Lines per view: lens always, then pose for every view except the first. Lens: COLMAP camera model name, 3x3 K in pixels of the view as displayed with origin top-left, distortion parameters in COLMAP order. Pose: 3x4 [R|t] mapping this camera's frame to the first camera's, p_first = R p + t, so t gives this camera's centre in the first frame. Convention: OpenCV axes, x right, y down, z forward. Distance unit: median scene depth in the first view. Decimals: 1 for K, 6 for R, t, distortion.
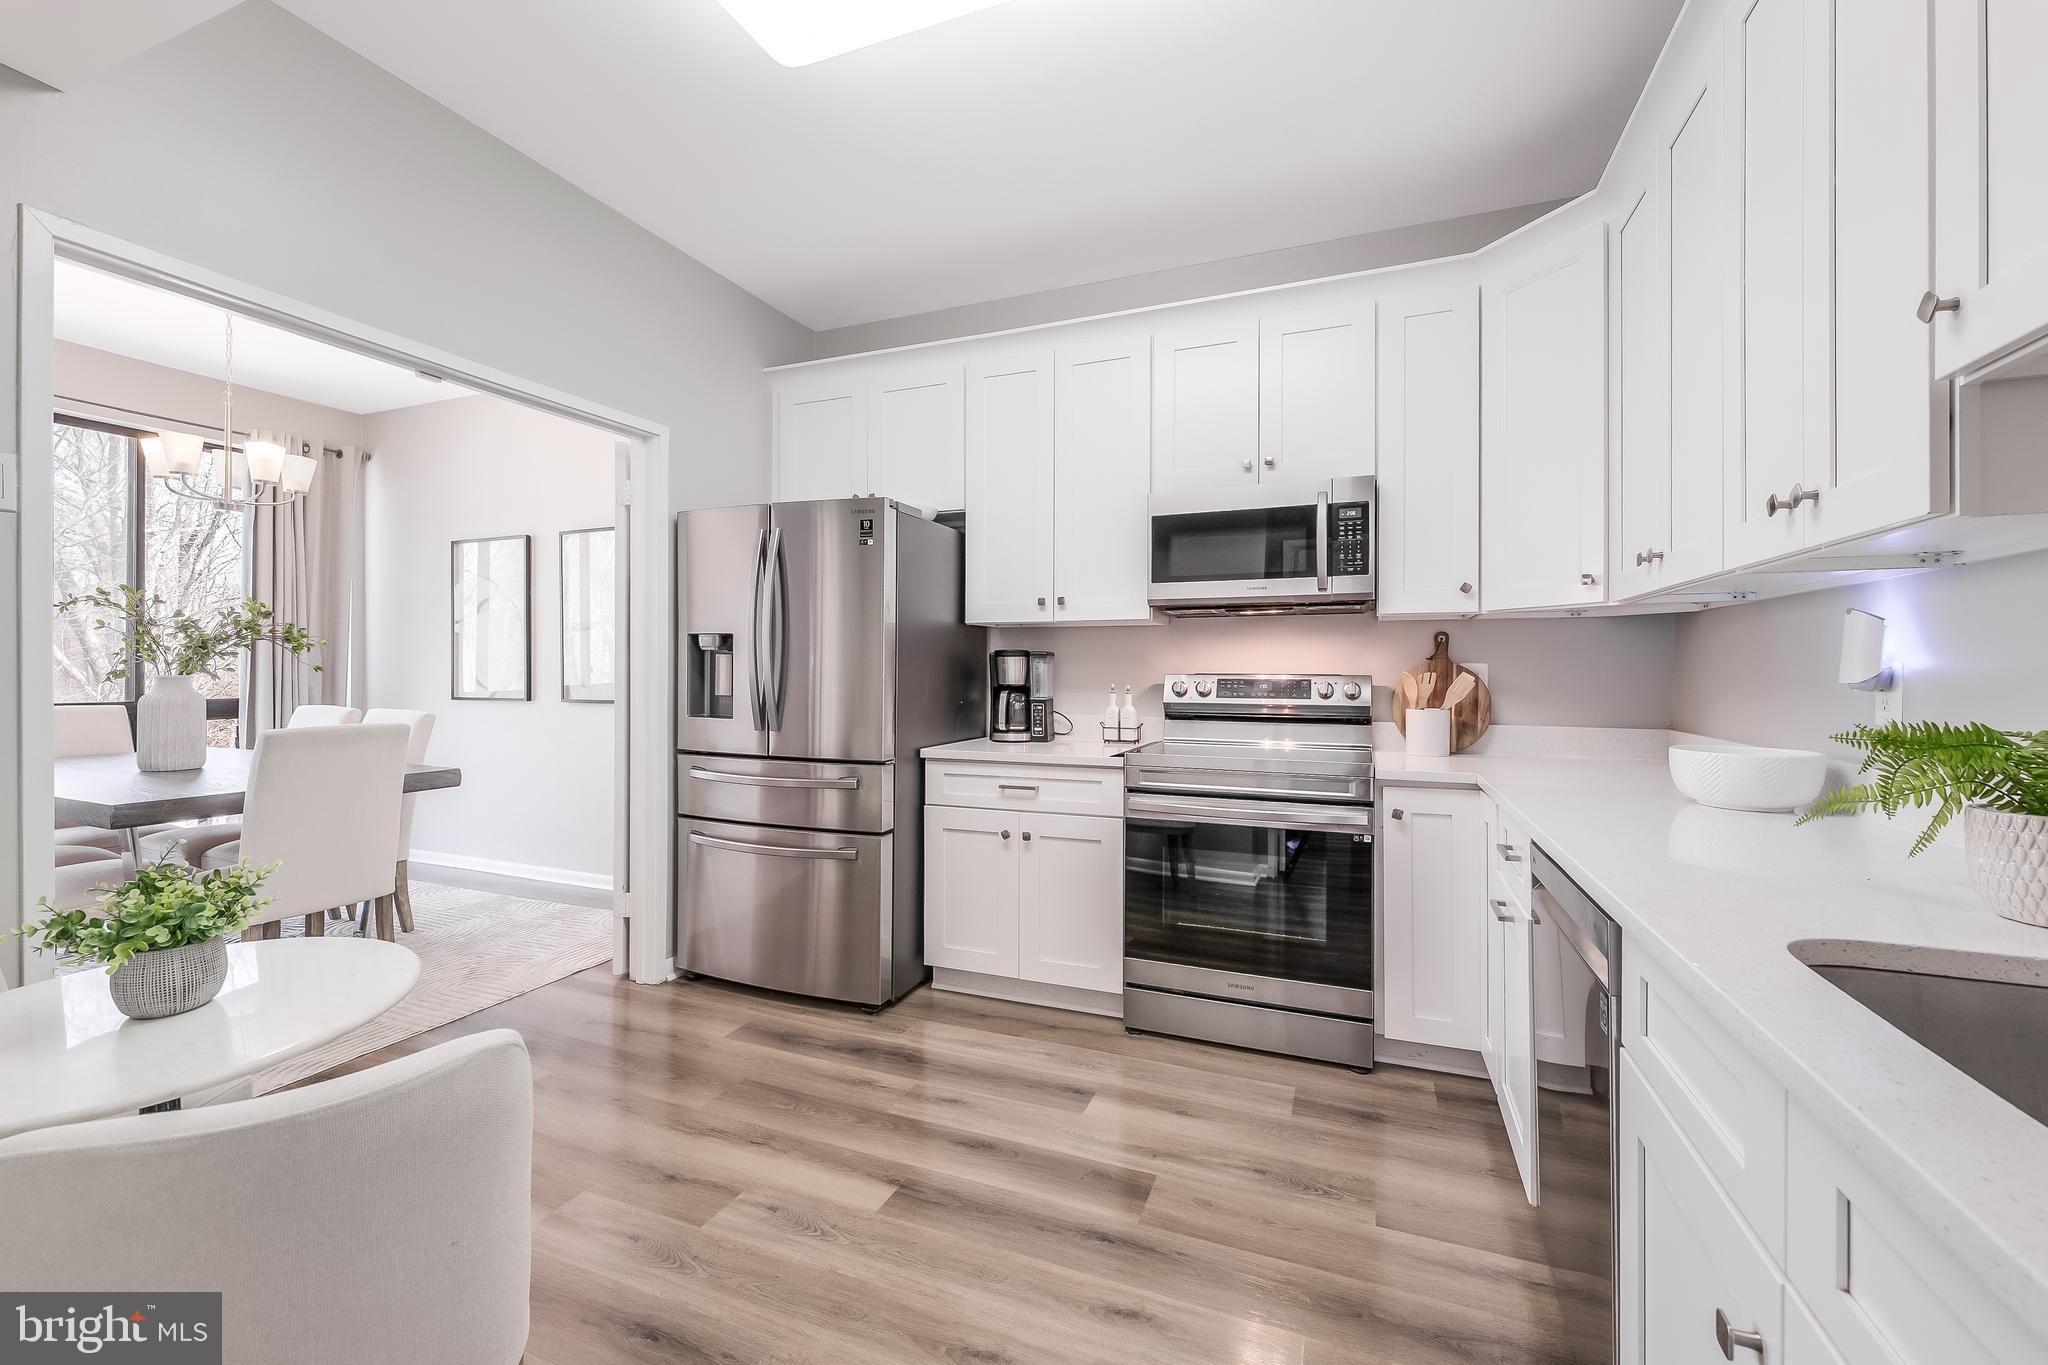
lens RADIAL K [[833.4, 0, 1036.5], [0, 833.4, 668.6], [0, 0, 1]] dist [0.001984, 0.000300]
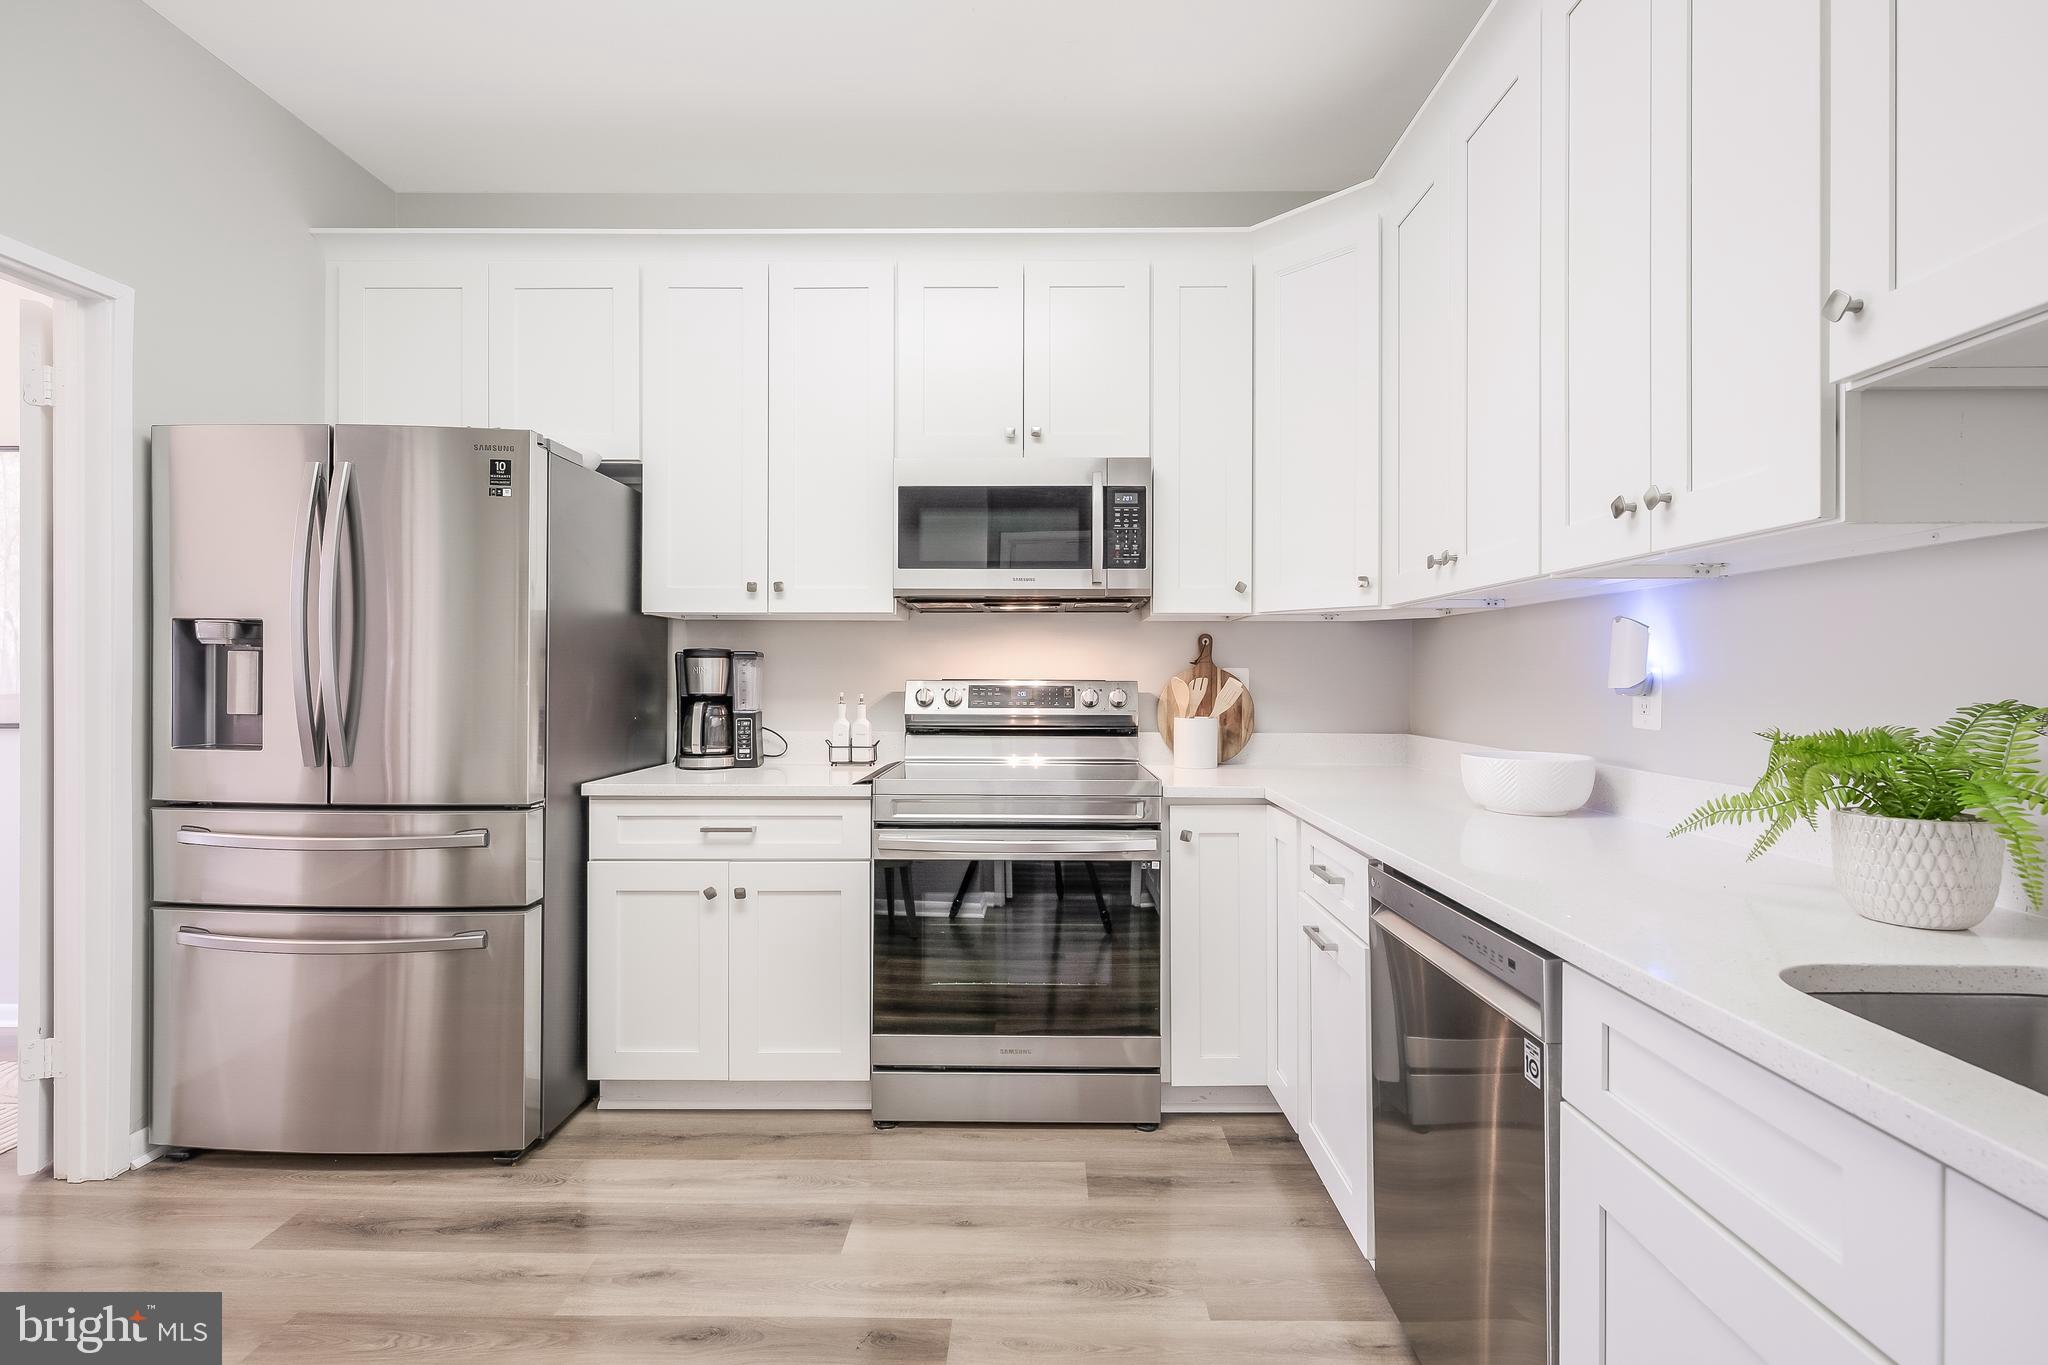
lens RADIAL K [[926.4, 0, 1038.8], [0, 926.4, 676.4], [0, 0, 1]] dist [-0.001202, 0.000074]
pose [[0.930655, -0.000565, 0.365899, -0.066379], [-0.000822, 0.999993, 0.003635, -0.000549], [-0.365898, -0.003684, 0.930648, 0.108876]]
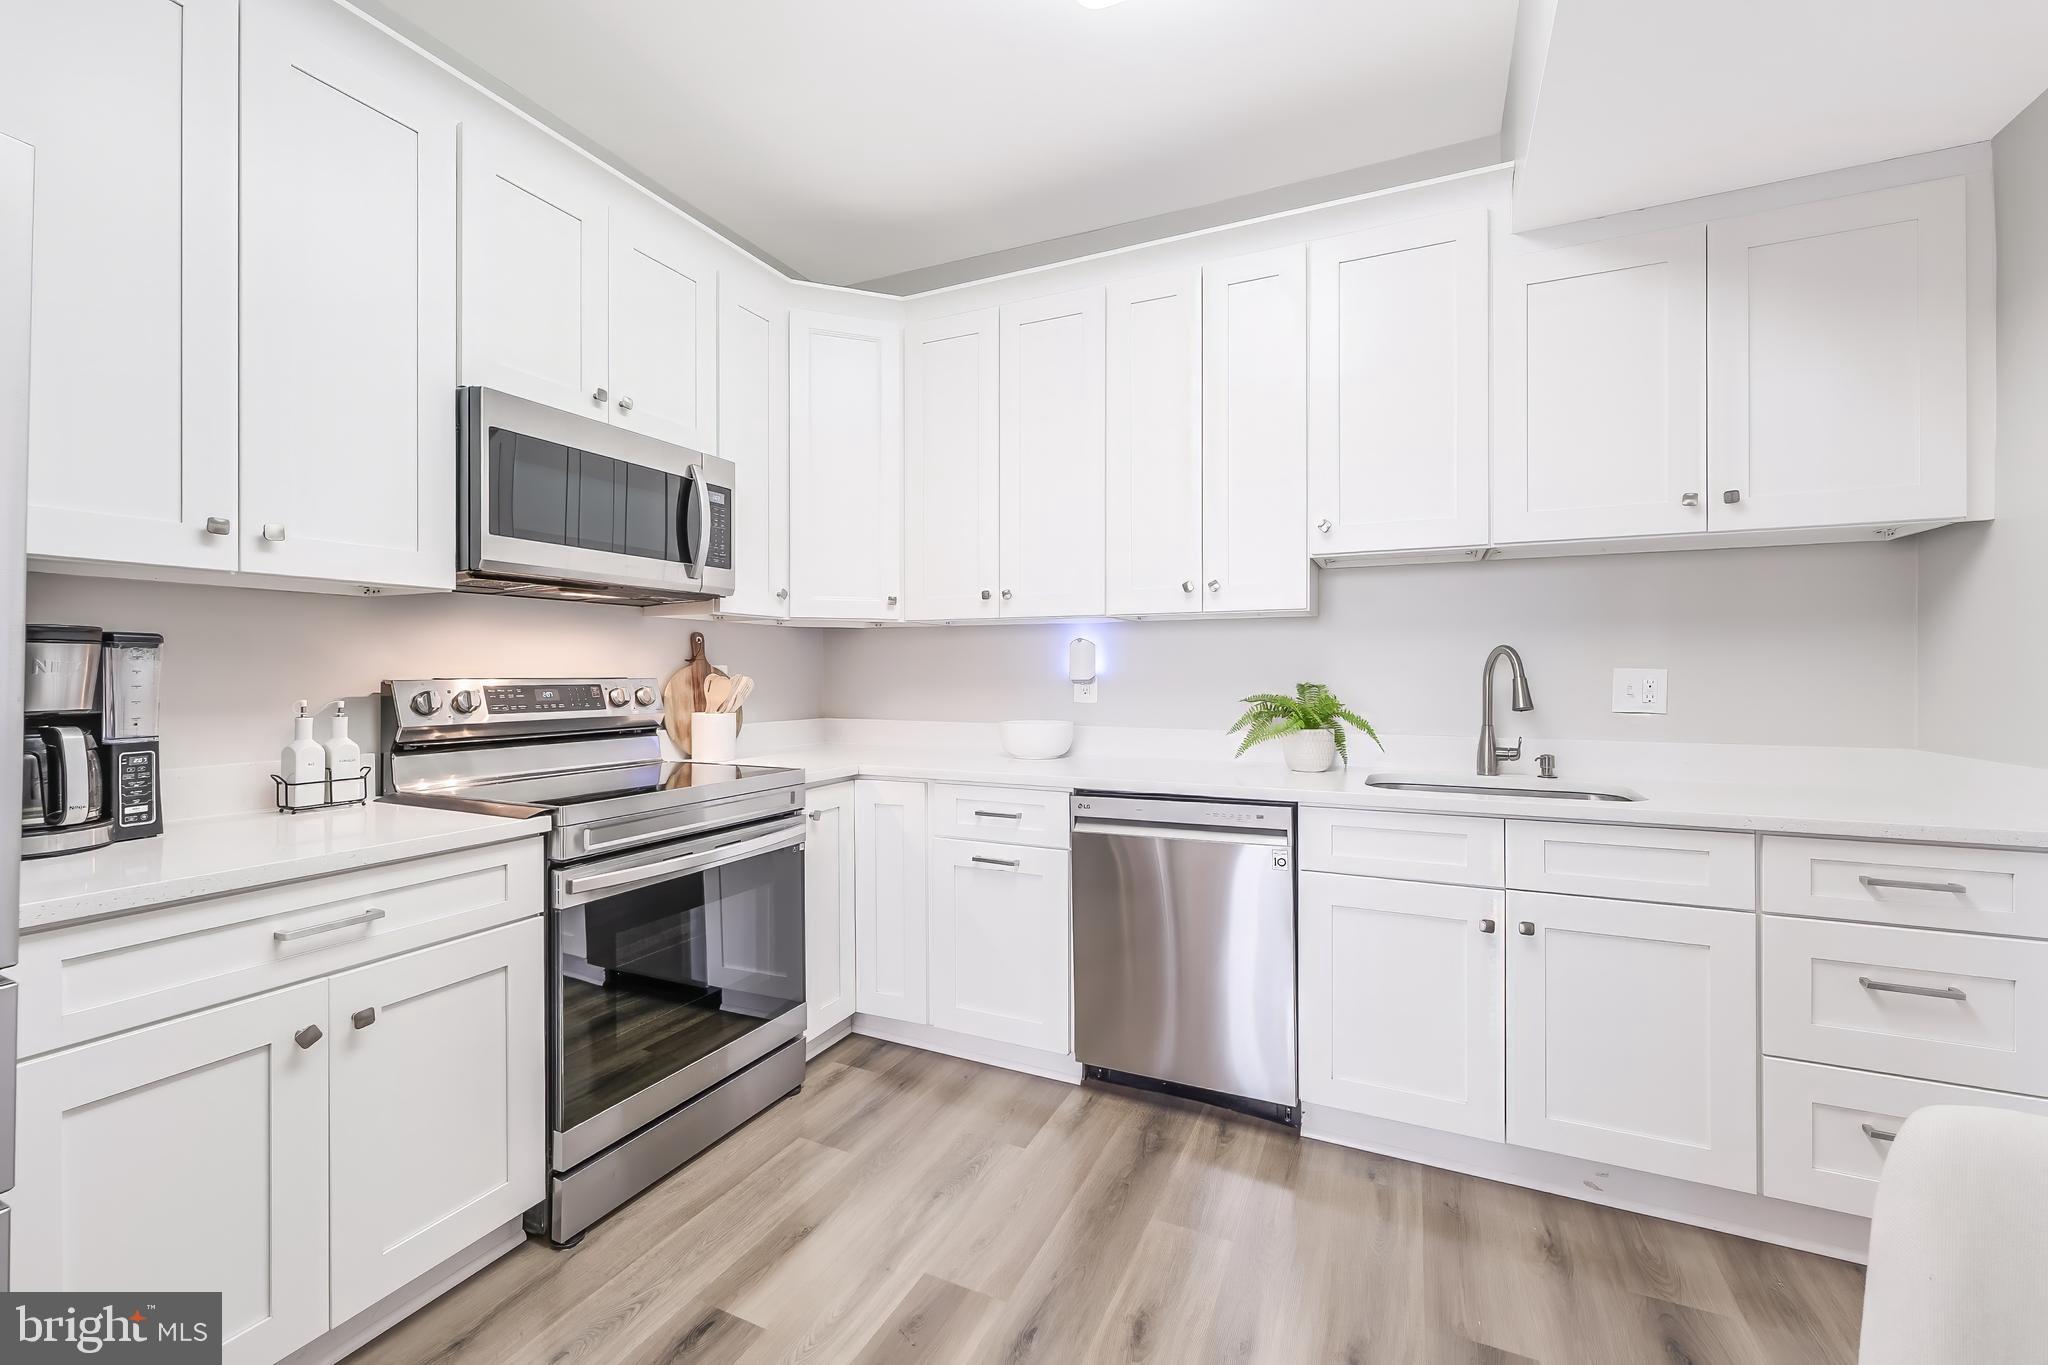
lens RADIAL K [[833.4, 0, 1036.5], [0, 833.4, 668.6], [0, 0, 1]] dist [0.001984, 0.000300]
pose [[0.048317, 0.000006, 0.998832, -0.469979], [-0.004273, 0.999991, 0.000201, -0.004277], [-0.998823, -0.004278, 0.048317, 0.573542]]
